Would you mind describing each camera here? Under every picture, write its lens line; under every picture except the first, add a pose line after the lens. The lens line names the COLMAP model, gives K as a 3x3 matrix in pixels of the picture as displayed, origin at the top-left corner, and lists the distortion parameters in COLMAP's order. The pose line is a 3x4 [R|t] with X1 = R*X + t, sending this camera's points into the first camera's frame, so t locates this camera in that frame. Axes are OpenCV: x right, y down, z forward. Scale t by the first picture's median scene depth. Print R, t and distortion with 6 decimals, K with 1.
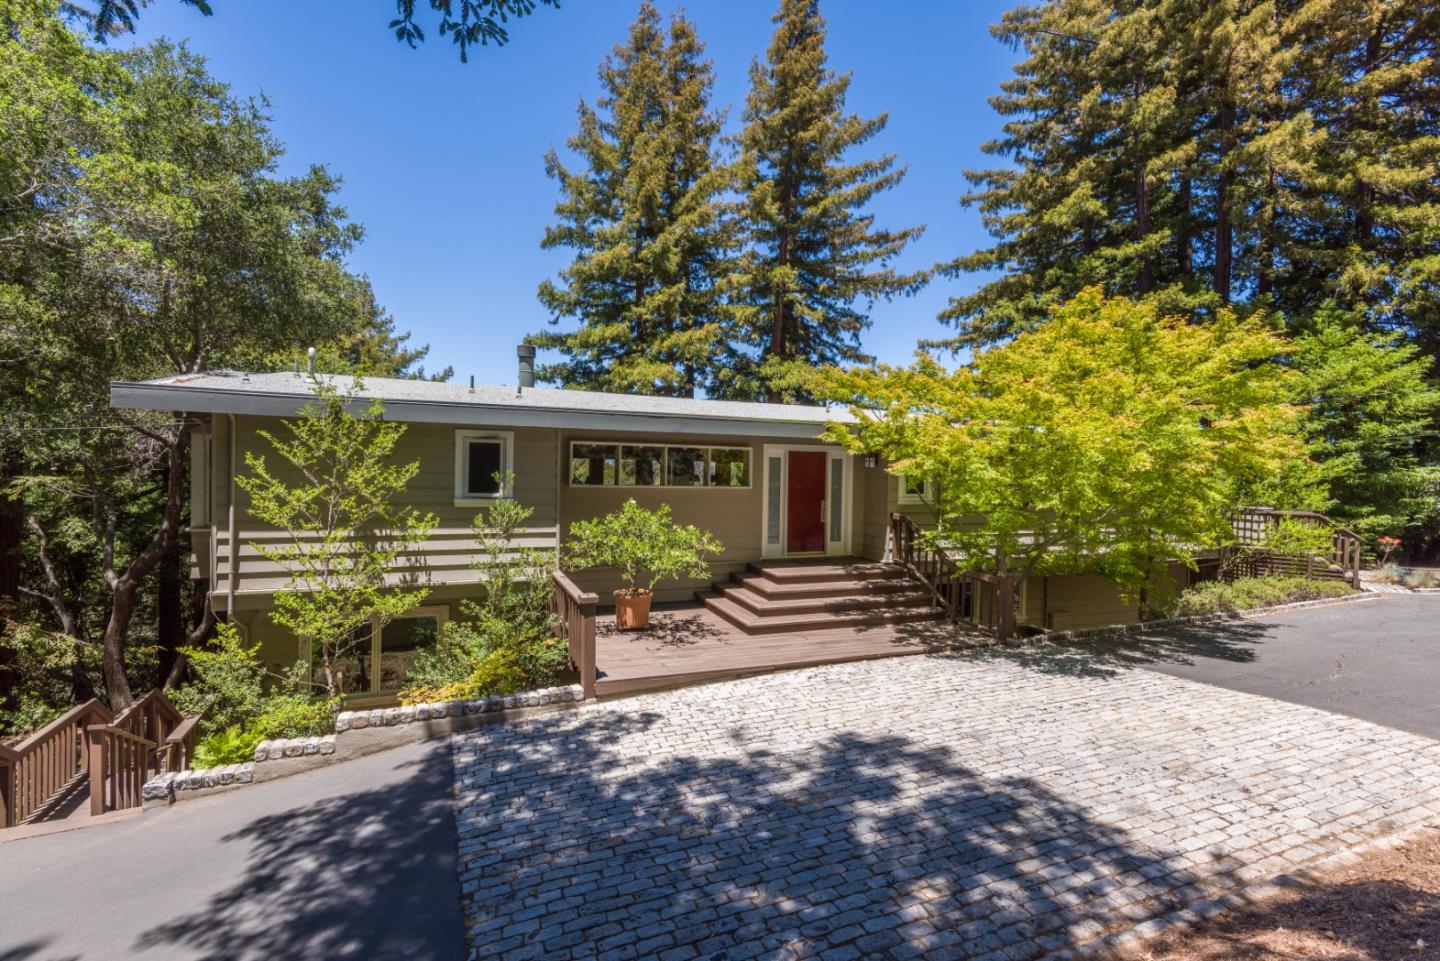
lens RADIAL K [[663.9, 0, 720.0], [0, 663.9, 480.5], [0, 0, 1]] dist [0.024486, -0.016132]
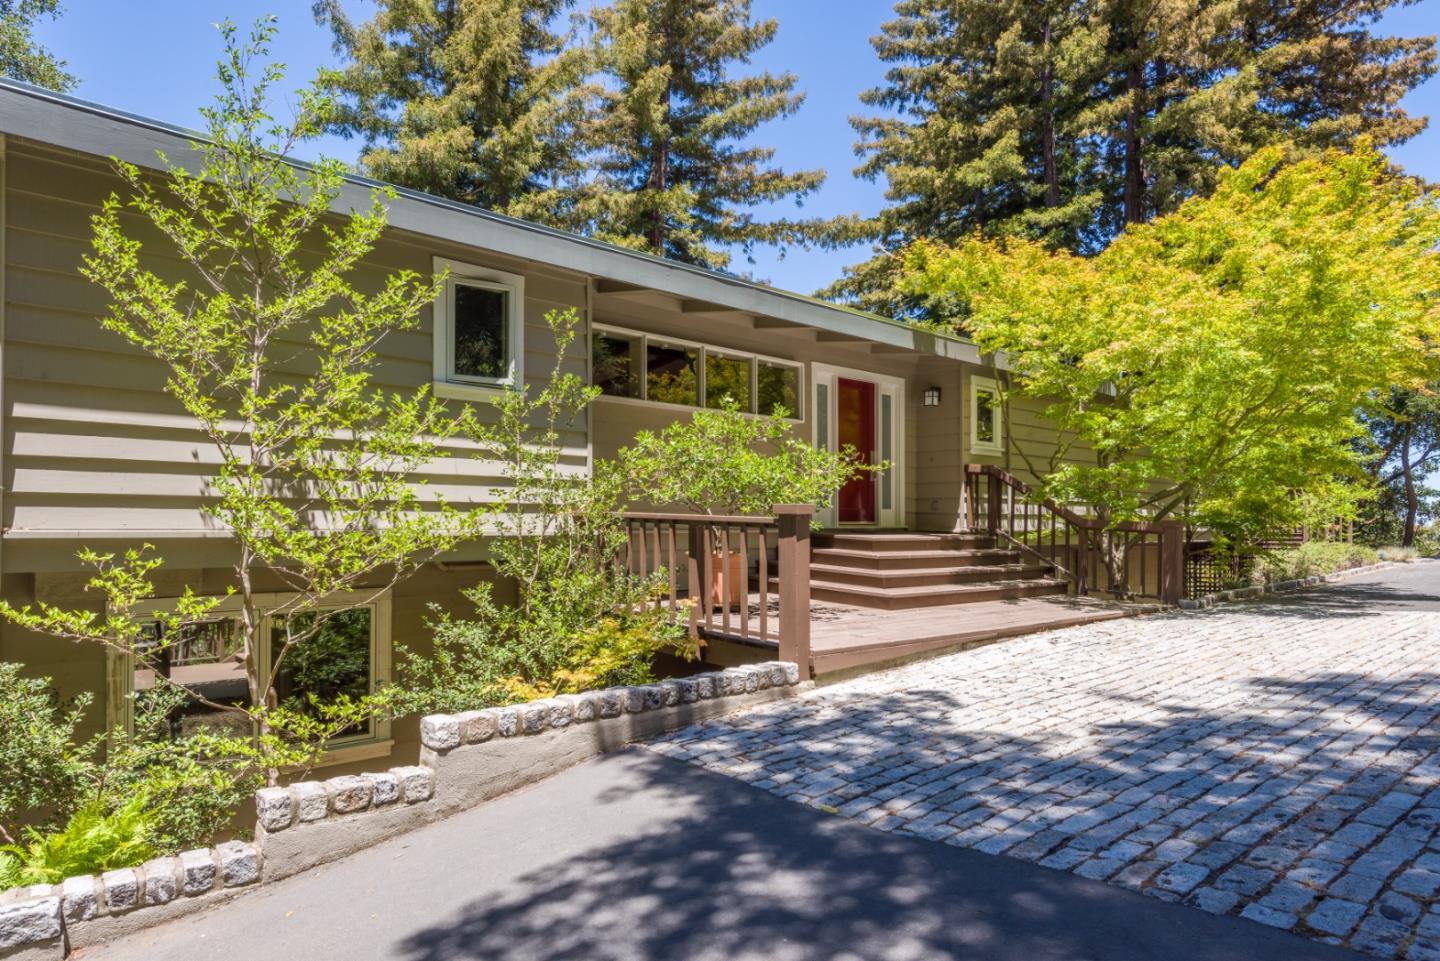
lens RADIAL K [[838.5, 0, 723.9], [0, 838.5, 513.4], [0, 0, 1]] dist [0.014922, -0.001082]
pose [[0.949632, -0.014759, 0.313019, -0.293179], [0.023264, 0.999454, -0.023454, 0.119500], [-0.312502, 0.029555, 0.949457, 0.199032]]
